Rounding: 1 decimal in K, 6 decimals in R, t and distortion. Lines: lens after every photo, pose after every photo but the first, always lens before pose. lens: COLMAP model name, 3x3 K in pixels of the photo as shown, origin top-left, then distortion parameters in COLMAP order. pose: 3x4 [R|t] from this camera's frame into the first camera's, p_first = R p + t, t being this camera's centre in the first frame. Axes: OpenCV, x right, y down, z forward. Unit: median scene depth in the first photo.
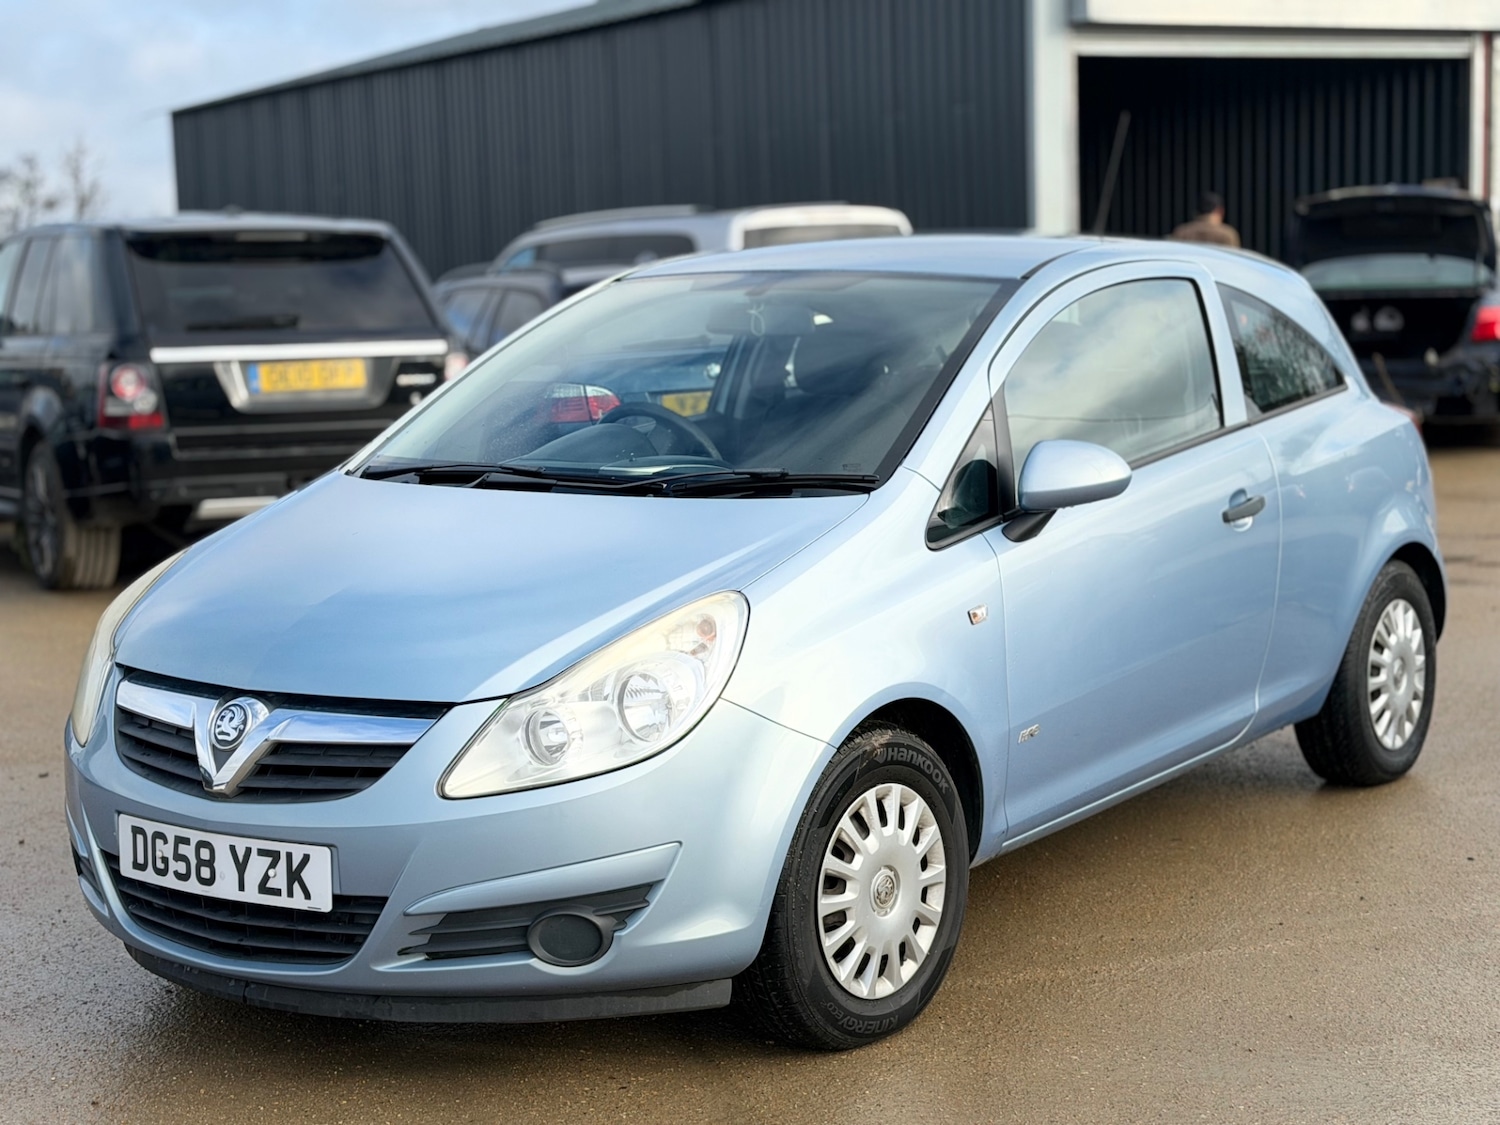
lens RADIAL K [[2497.5, 0, 742.4], [0, 2497.5, 558.0], [0, 0, 1]] dist [0.133242, 0.002609]
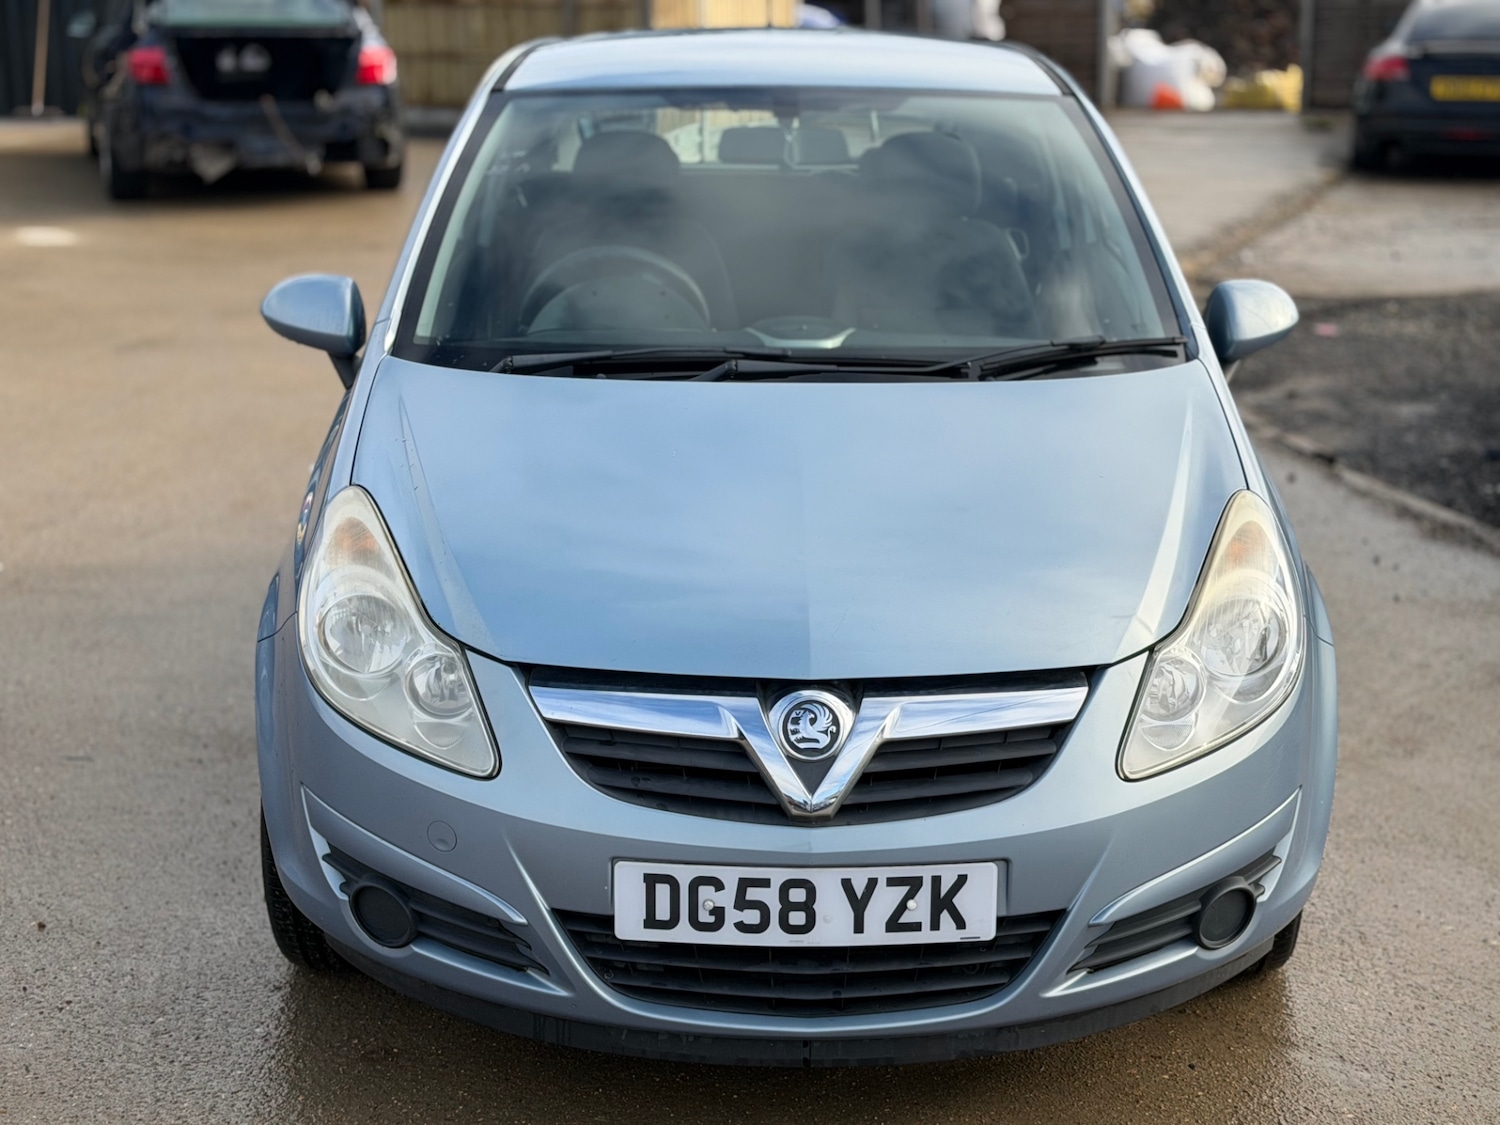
lens RADIAL K [[2497.5, 0, 742.4], [0, 2497.5, 558.0], [0, 0, 1]] dist [0.133242, 0.002609]
pose [[0.812771, -0.117085, 0.570696, -0.661438], [0.051198, 0.990161, 0.130228, -0.088355], [-0.580329, -0.076627, 0.810769, 0.390599]]
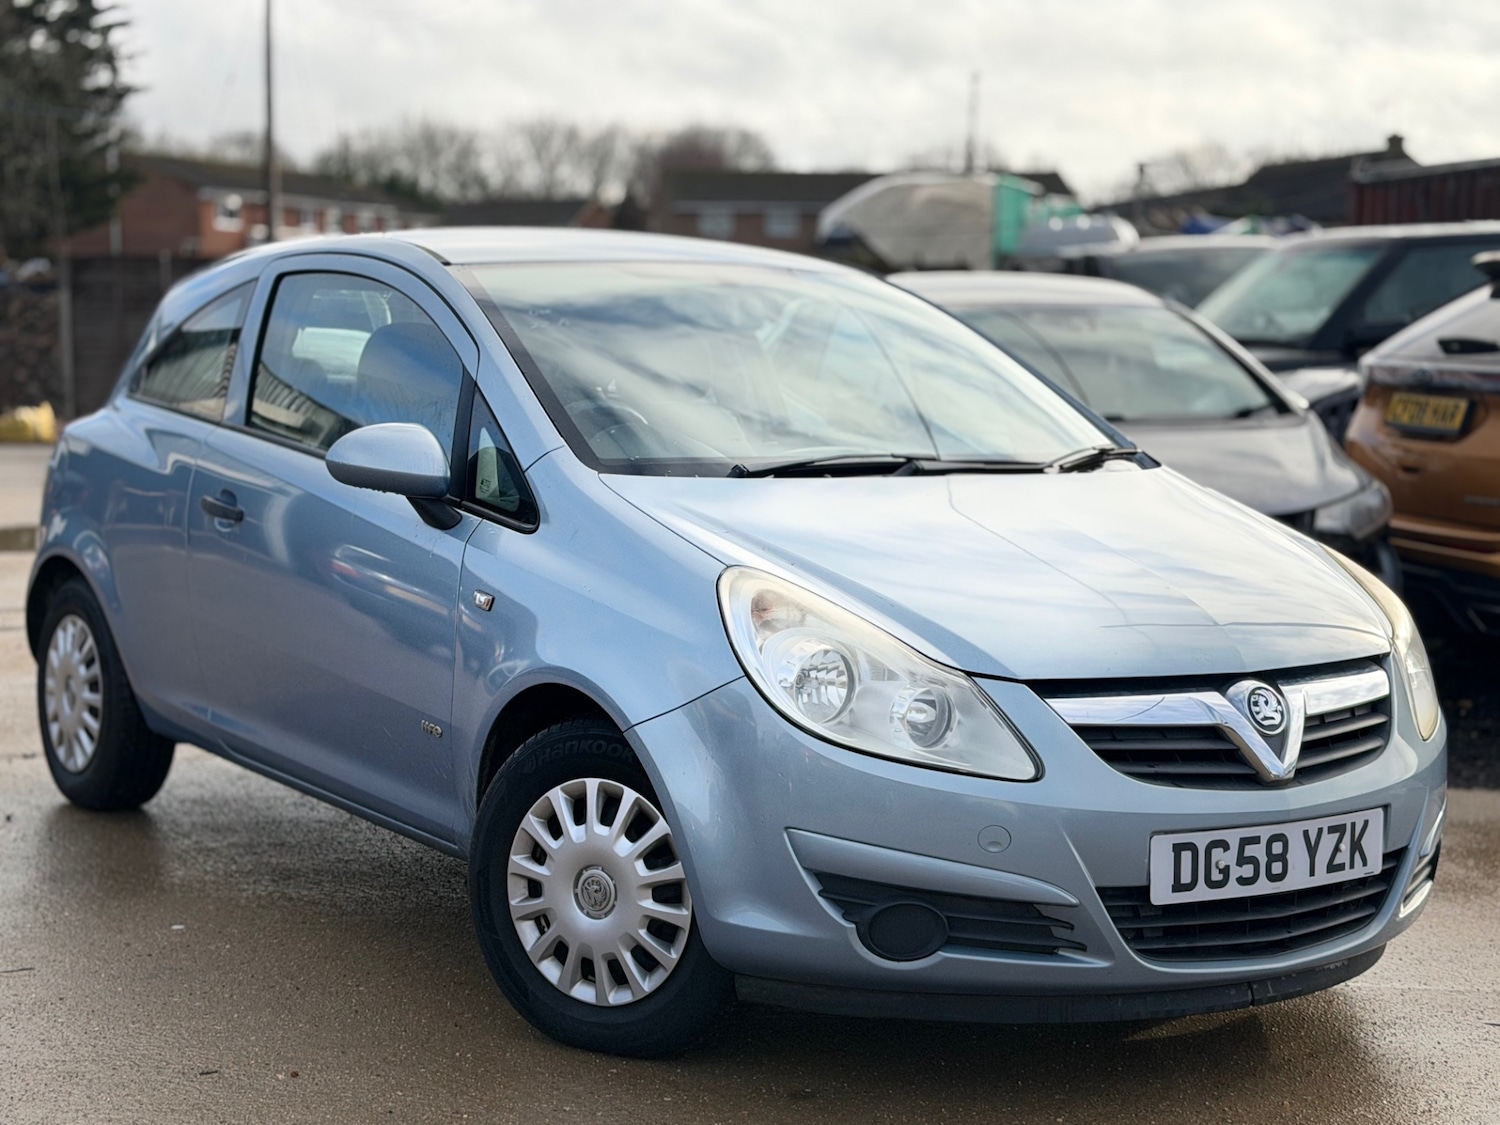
lens RADIAL K [[2496.2, 0, 750.0], [0, 2496.2, 562.5], [0, 0, 1]] dist [0.142987, -0.085297]
pose [[0.365234, -0.060437, 0.928952, -1.155753], [0.090400, 0.995477, 0.029223, -0.033687], [-0.926516, 0.073304, 0.369046, 0.832430]]
